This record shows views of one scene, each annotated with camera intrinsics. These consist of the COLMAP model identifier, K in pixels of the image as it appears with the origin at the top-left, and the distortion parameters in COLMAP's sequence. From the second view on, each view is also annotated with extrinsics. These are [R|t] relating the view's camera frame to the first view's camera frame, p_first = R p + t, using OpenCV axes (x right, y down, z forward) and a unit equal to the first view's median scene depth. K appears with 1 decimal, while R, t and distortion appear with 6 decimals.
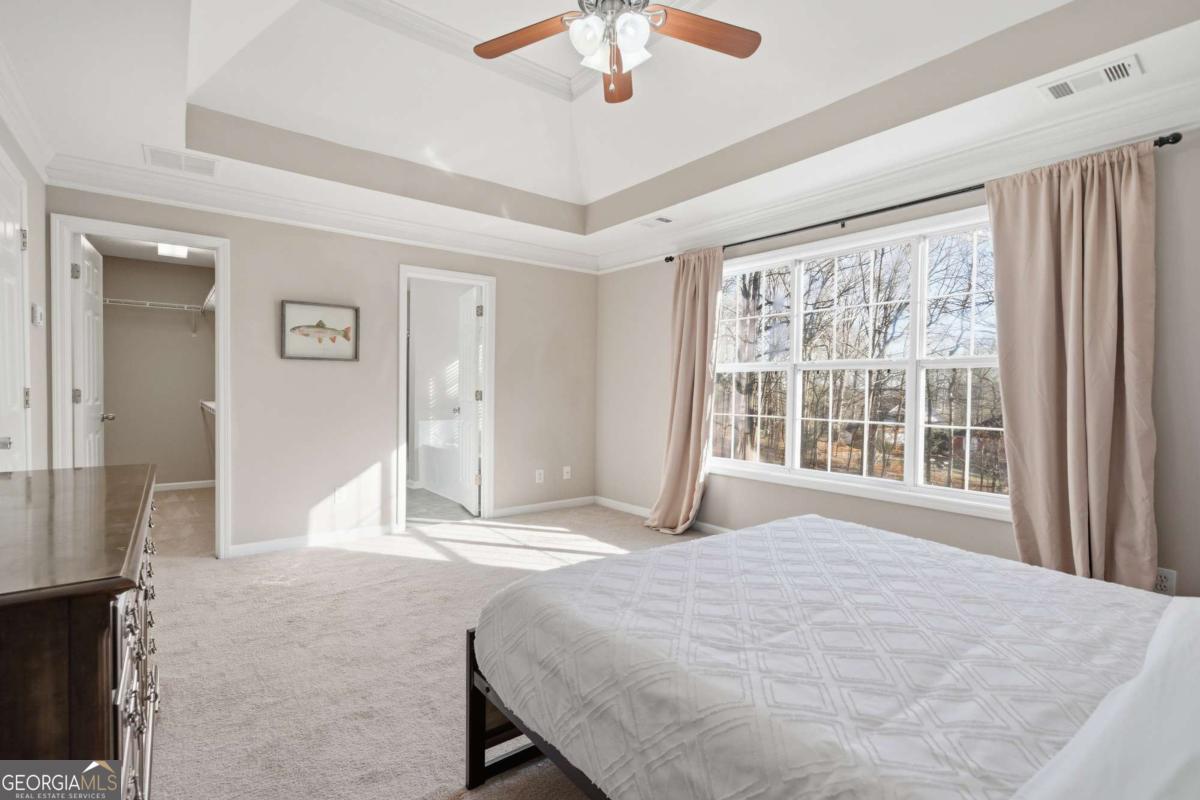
lens RADIAL K [[576.5, 0, 590.8], [0, 576.5, 395.8], [0, 0, 1]] dist [-0.003058, 0.002567]
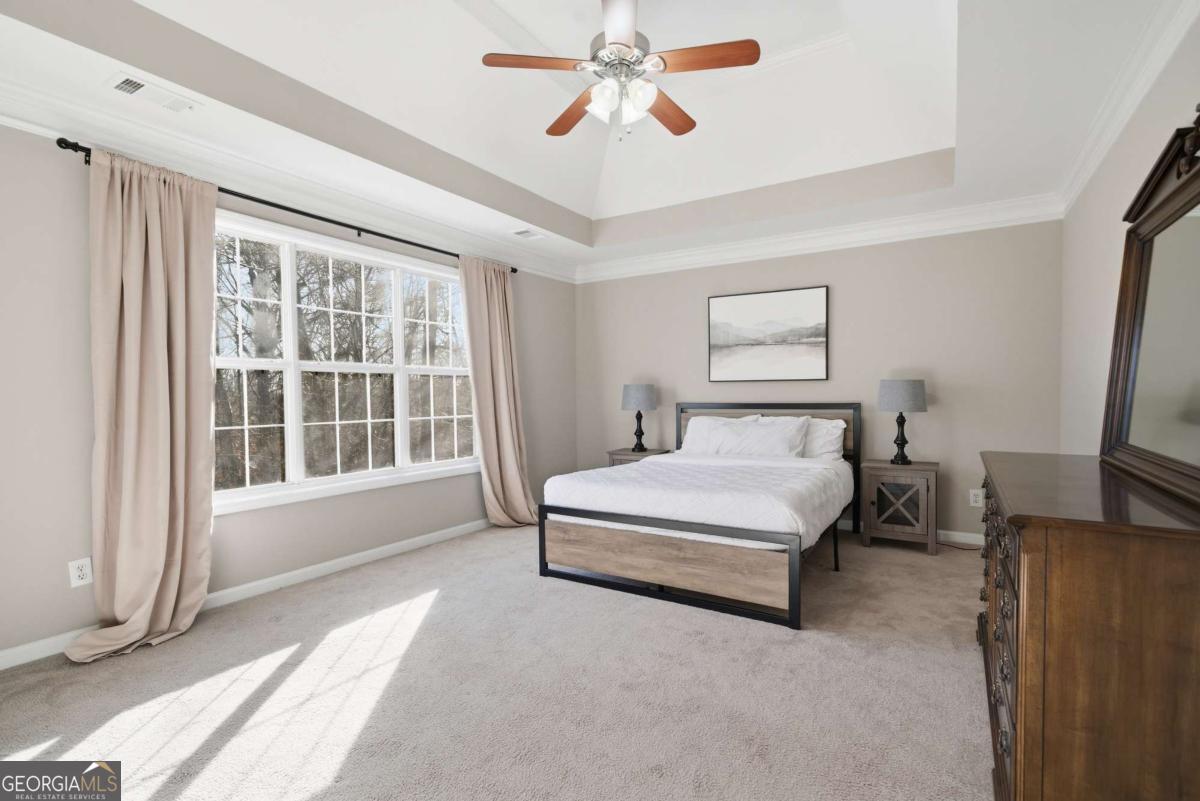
lens RADIAL K [[576.5, 0, 598.2], [0, 576.5, 402.8], [0, 0, 1]] dist [-0.003058, 0.002567]
pose [[-0.371912, -0.023014, 0.927983, -0.714527], [0.013540, 0.999452, 0.030213, -0.016107], [-0.928169, 0.023801, -0.371396, 1.009638]]
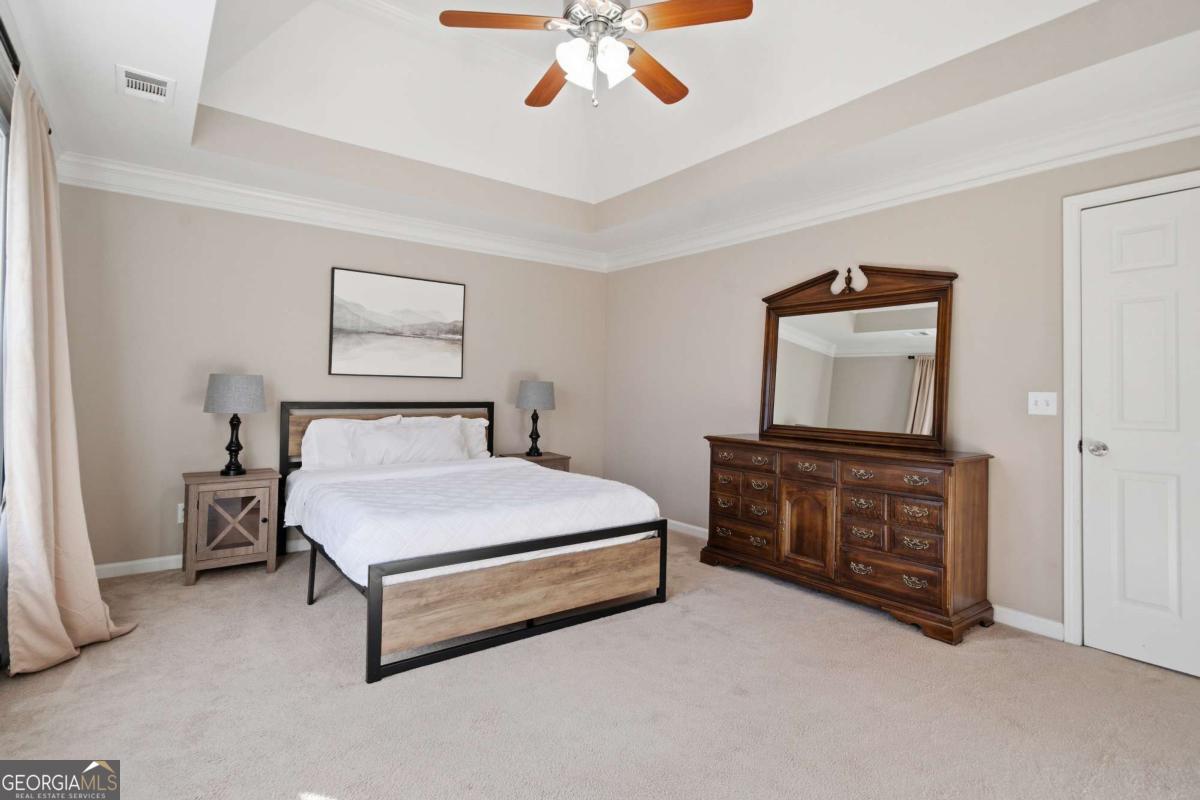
lens RADIAL K [[576.5, 0, 611.2], [0, 576.5, 395.4], [0, 0, 1]] dist [-0.003058, 0.002567]
pose [[-0.999733, -0.020687, -0.010269, 0.011729], [-0.020785, 0.999738, 0.009551, -0.003015], [0.010068, 0.009762, -0.999902, 1.353837]]
